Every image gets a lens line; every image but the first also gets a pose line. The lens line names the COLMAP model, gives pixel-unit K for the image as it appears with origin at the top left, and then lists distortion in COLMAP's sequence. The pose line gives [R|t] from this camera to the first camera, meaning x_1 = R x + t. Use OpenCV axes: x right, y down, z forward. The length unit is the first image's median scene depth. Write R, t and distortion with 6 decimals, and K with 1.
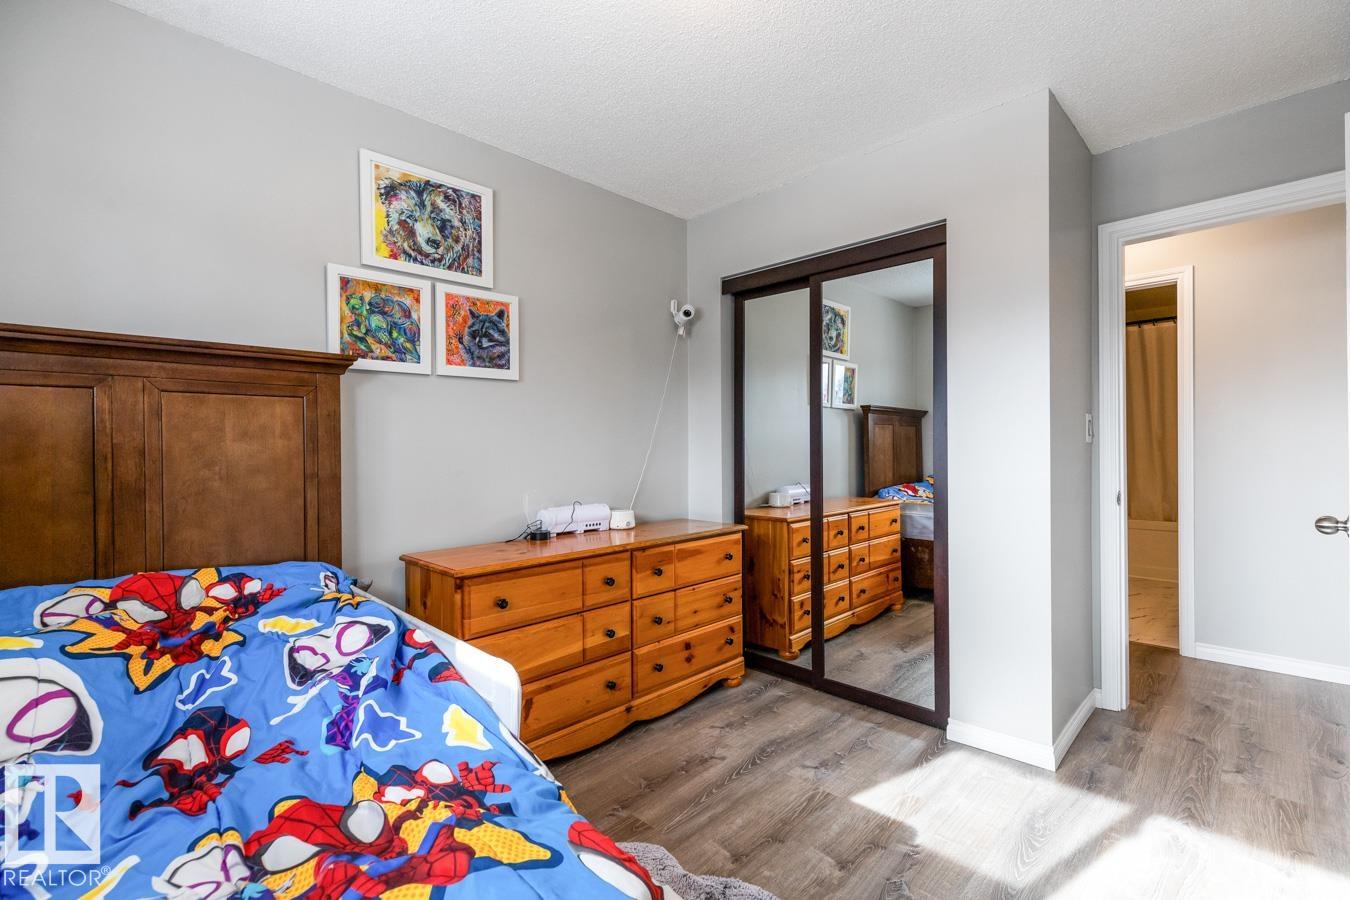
lens RADIAL K [[616.8, 0, 672.9], [0, 616.8, 449.6], [0, 0, 1]] dist [0.004587, -0.000721]
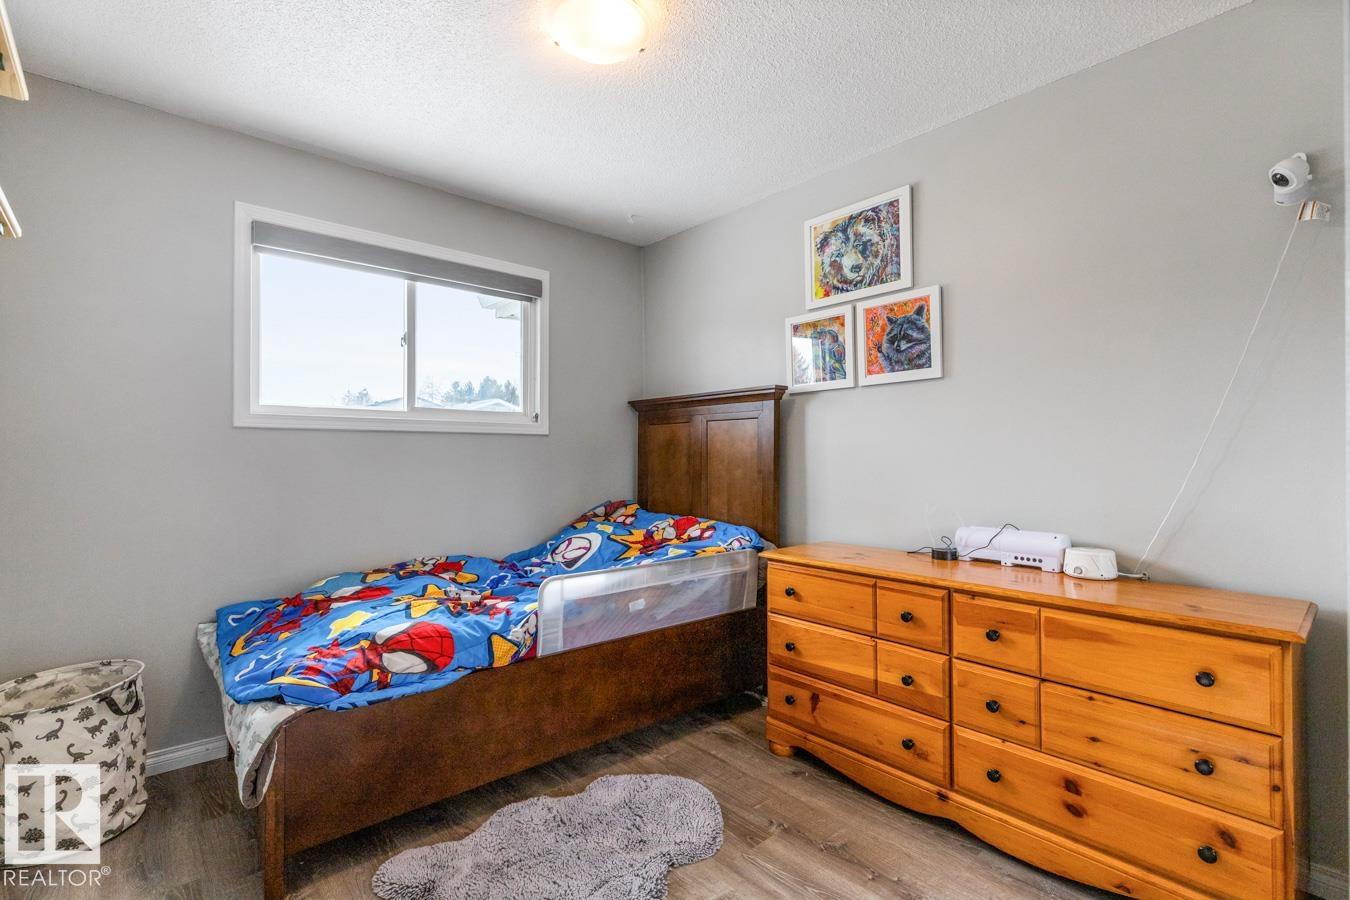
lens RADIAL K [[616.8, 0, 673.1], [0, 616.8, 448.0], [0, 0, 1]] dist [0.004587, -0.000721]
pose [[-0.074339, -0.000254, -0.997233, 0.719864], [-0.000819, 1.000000, -0.000193, -0.009906], [0.997233, 0.000802, -0.074339, 0.728299]]
